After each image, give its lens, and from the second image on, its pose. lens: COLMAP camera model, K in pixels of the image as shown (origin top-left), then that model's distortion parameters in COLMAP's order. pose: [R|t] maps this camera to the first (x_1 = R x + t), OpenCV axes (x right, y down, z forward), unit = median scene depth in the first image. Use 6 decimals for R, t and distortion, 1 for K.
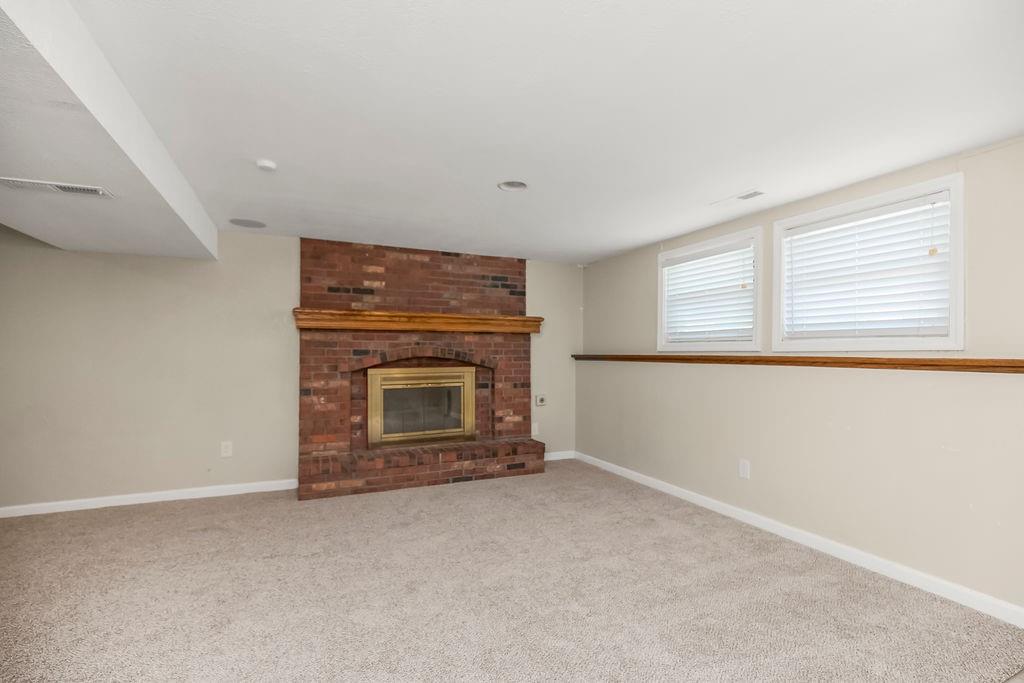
lens RADIAL K [[472.8, 0, 532.2], [0, 472.8, 349.8], [0, 0, 1]] dist [-0.009371, 0.005571]
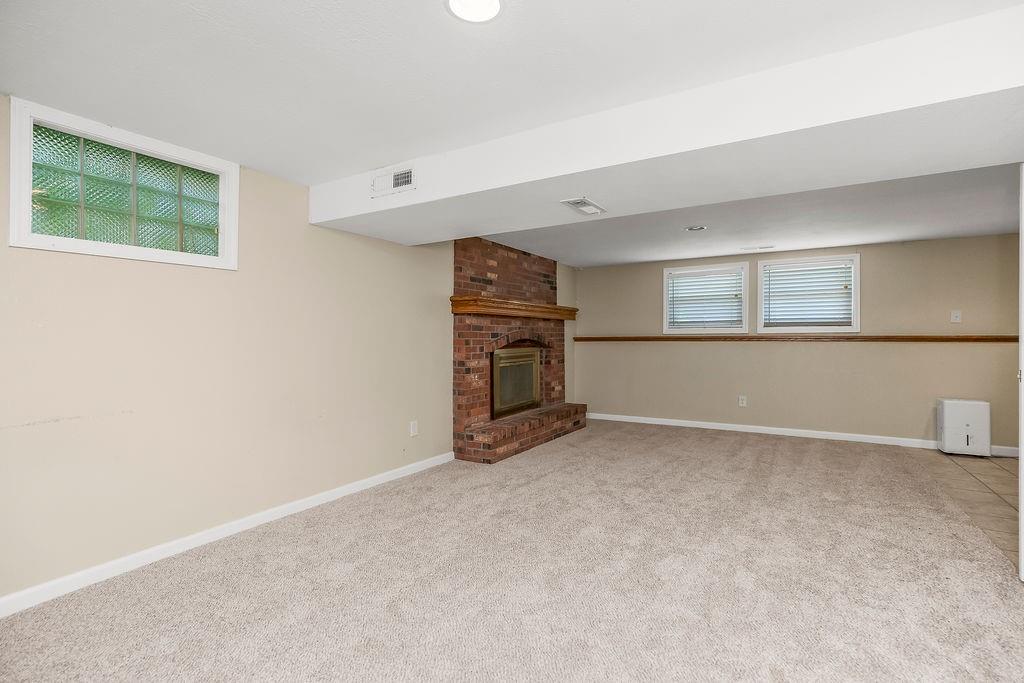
lens RADIAL K [[472.8, 0, 532.1], [0, 472.8, 335.0], [0, 0, 1]] dist [-0.009371, 0.005571]
pose [[0.834551, -0.002449, 0.550926, -0.904698], [0.002659, 0.999996, 0.000417, 0.004723], [-0.550925, 0.001117, 0.834554, -0.013885]]
